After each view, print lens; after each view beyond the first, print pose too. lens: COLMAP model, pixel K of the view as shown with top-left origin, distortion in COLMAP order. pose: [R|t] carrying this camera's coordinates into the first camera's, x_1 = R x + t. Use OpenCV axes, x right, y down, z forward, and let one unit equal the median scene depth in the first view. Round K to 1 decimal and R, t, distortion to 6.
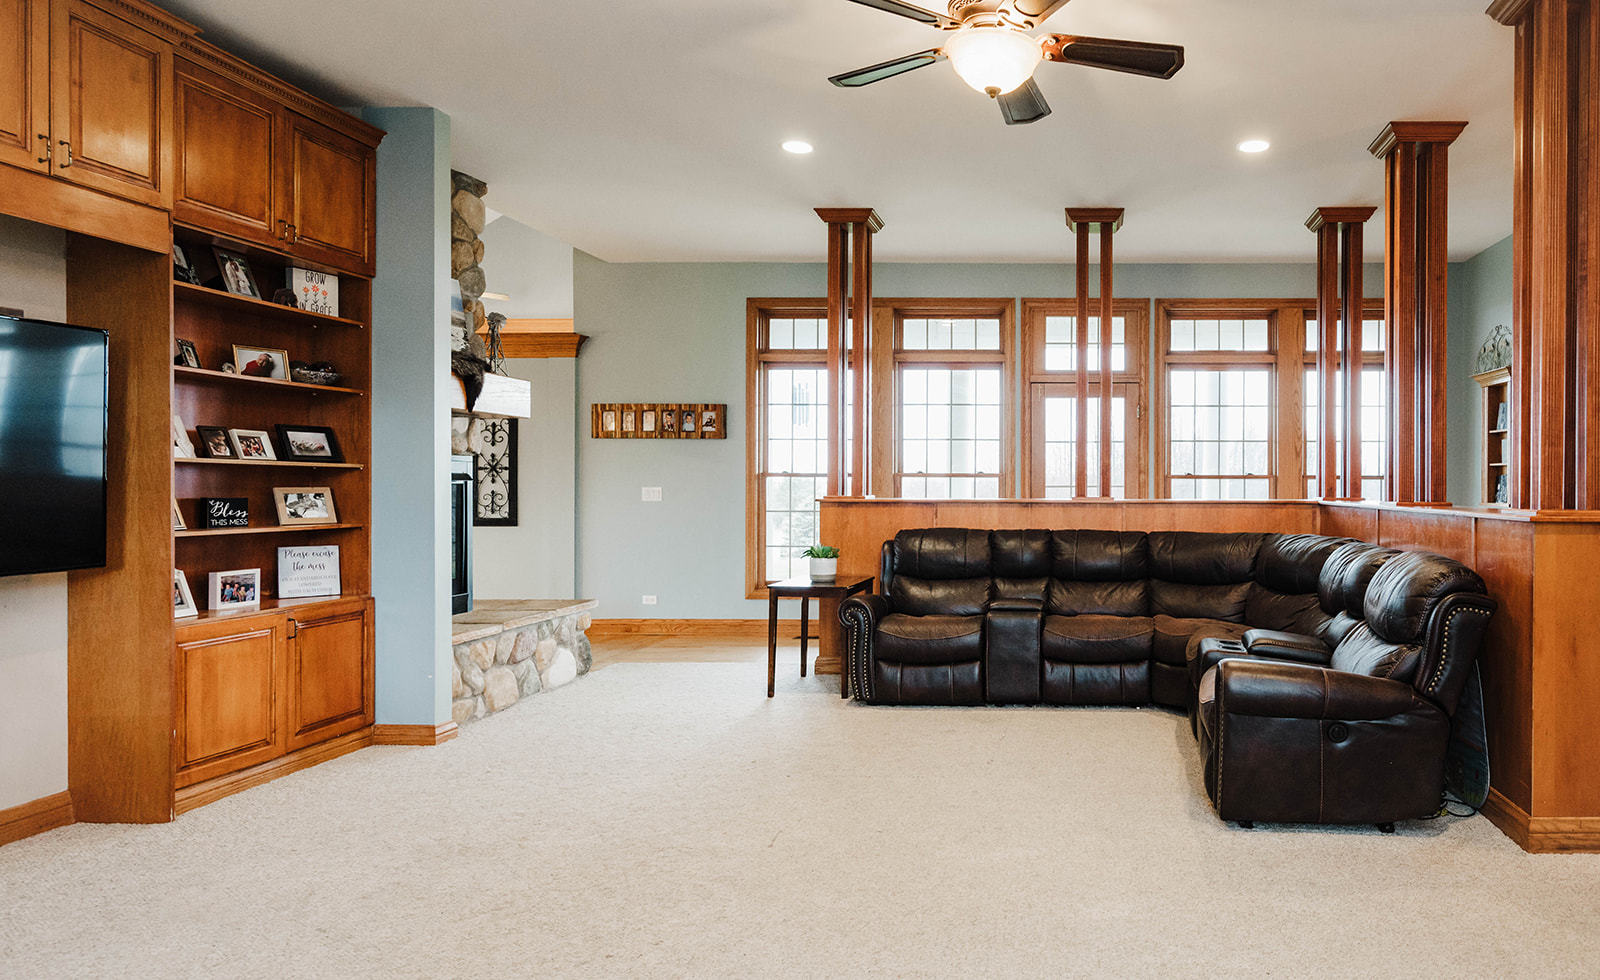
lens RADIAL K [[945.3, 0, 1080.7], [0, 945.3, 488.7], [0, 0, 1]] dist [-0.002187, -0.000208]
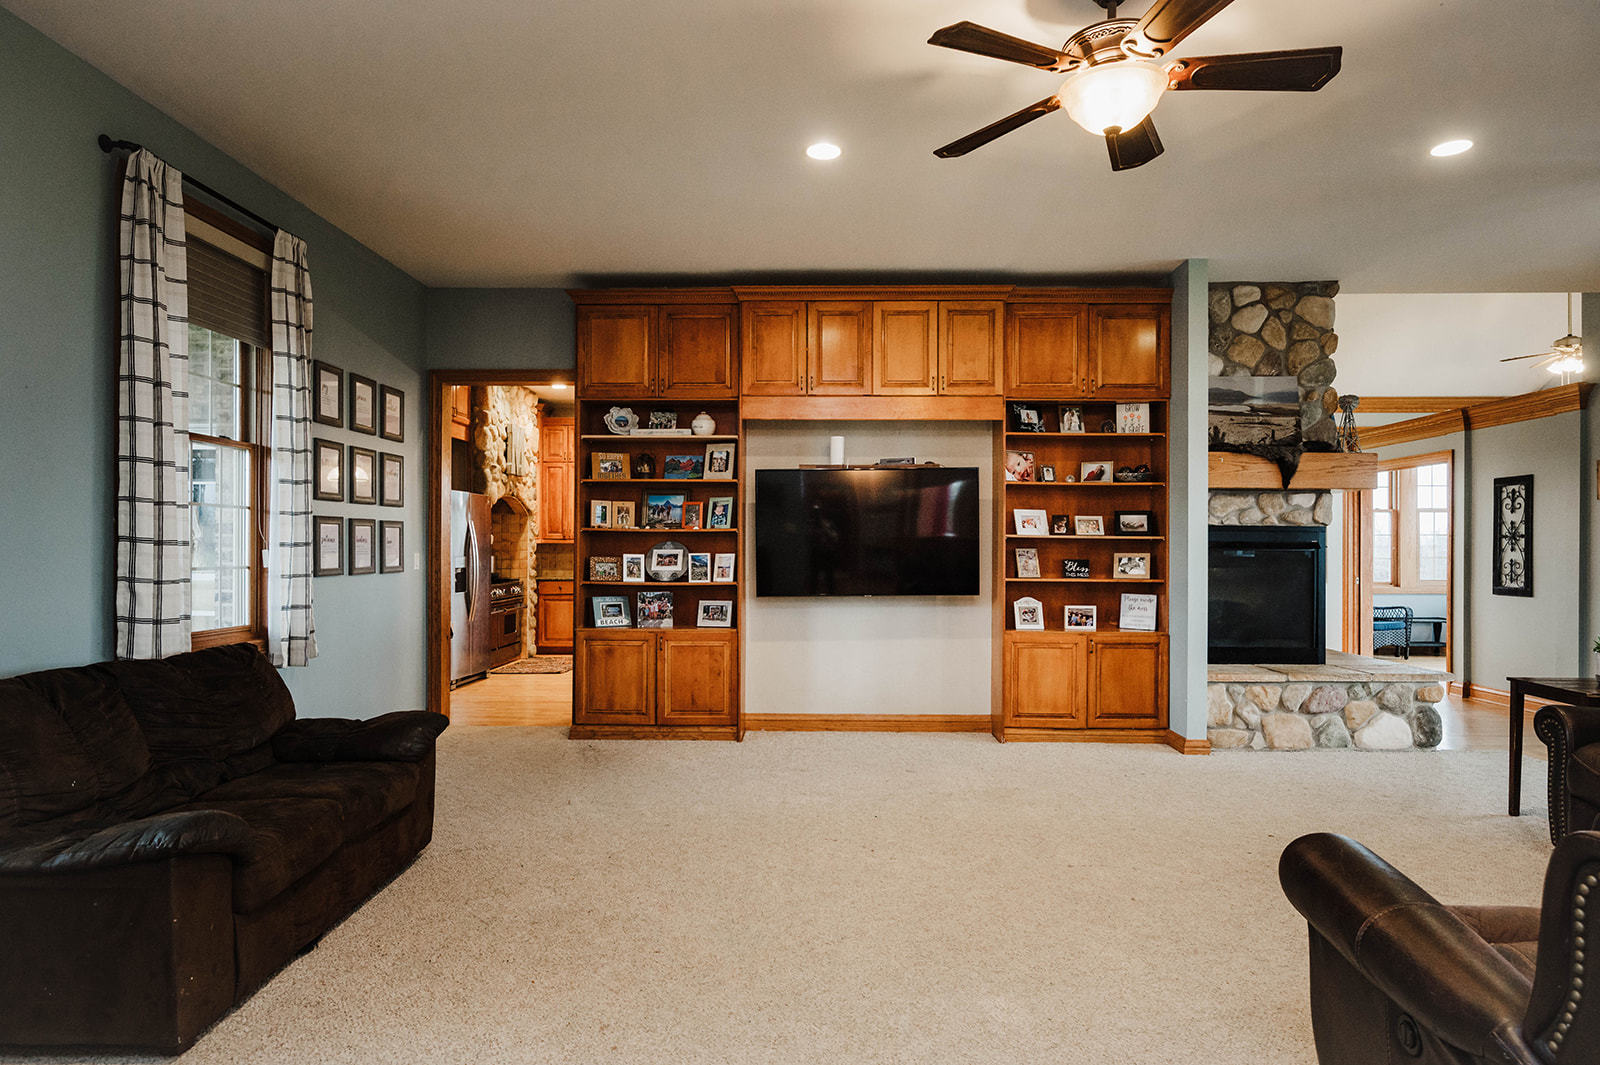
lens RADIAL K [[924.9, 0, 820.7], [0, 924.9, 545.3], [0, 0, 1]] dist [-0.002083, -0.001879]
pose [[0.005289, -0.004103, -0.999978, 0.575770], [-0.008866, 0.999952, -0.004149, -0.003339], [0.999947, 0.008888, 0.005252, 0.497079]]
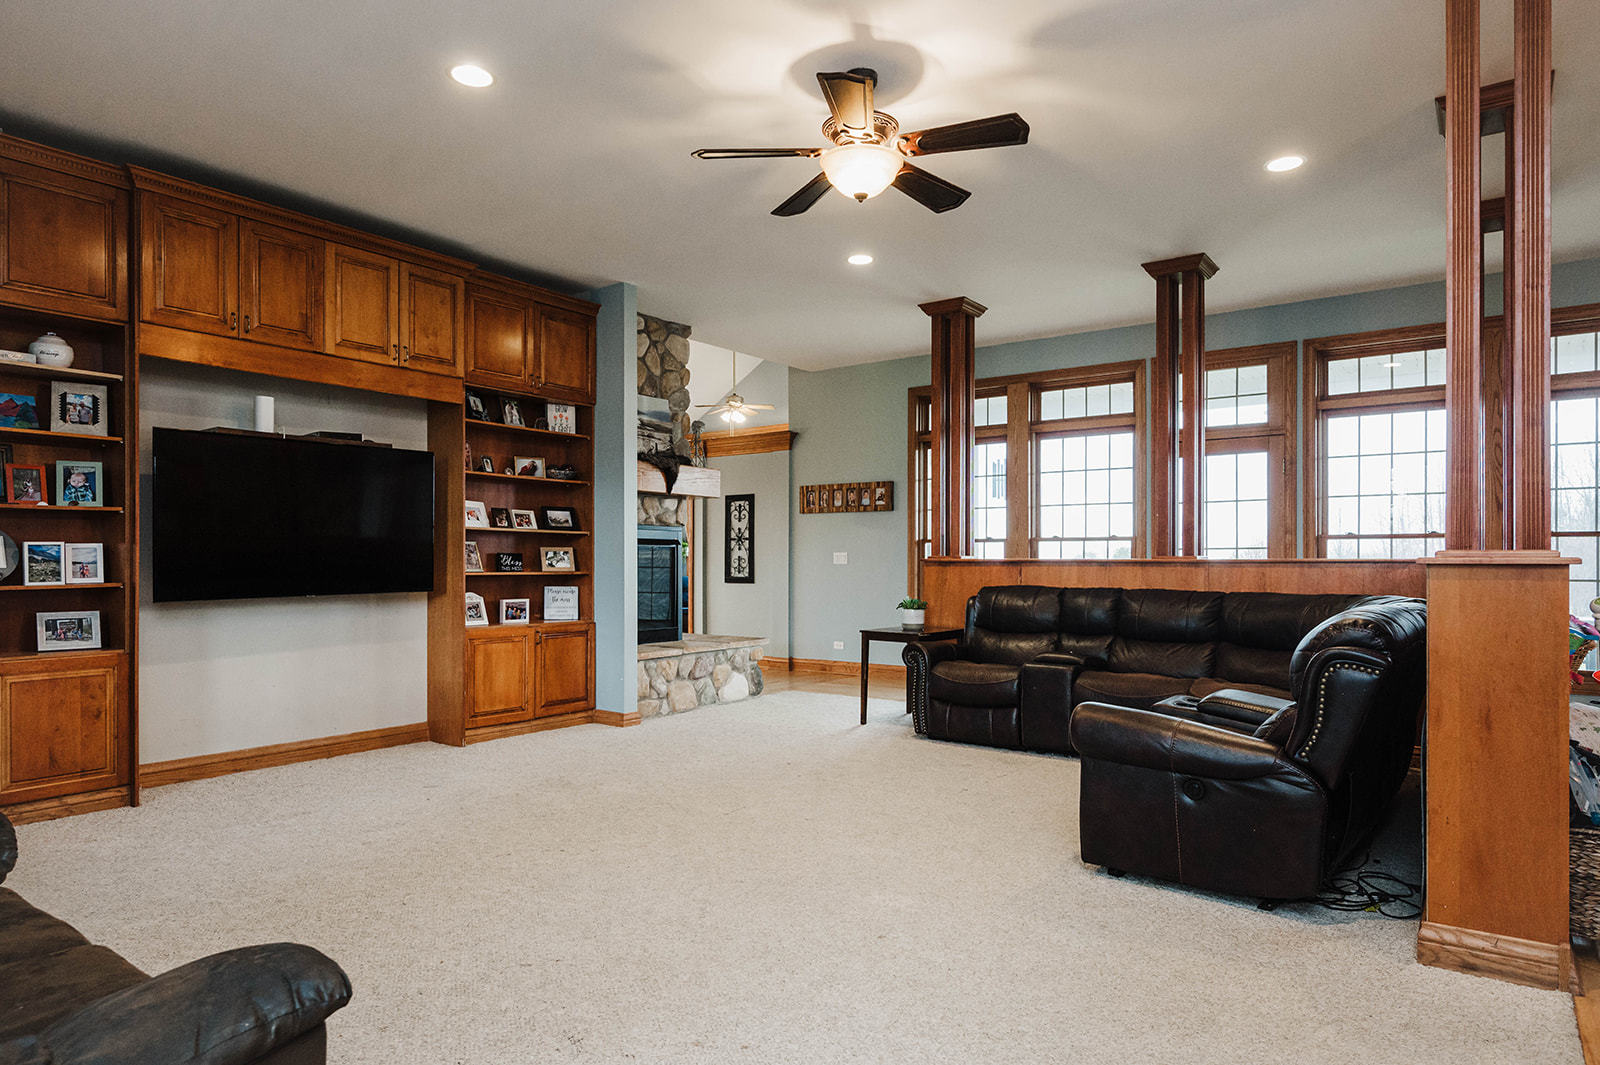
lens RADIAL K [[924.9, 0, 823.6], [0, 924.9, 558.2], [0, 0, 1]] dist [-0.002083, -0.001879]
pose [[0.820314, -0.003514, -0.571903, 0.368268], [-0.001064, 0.999970, -0.007671, 0.026283], [0.571913, 0.006902, 0.820286, 0.023096]]
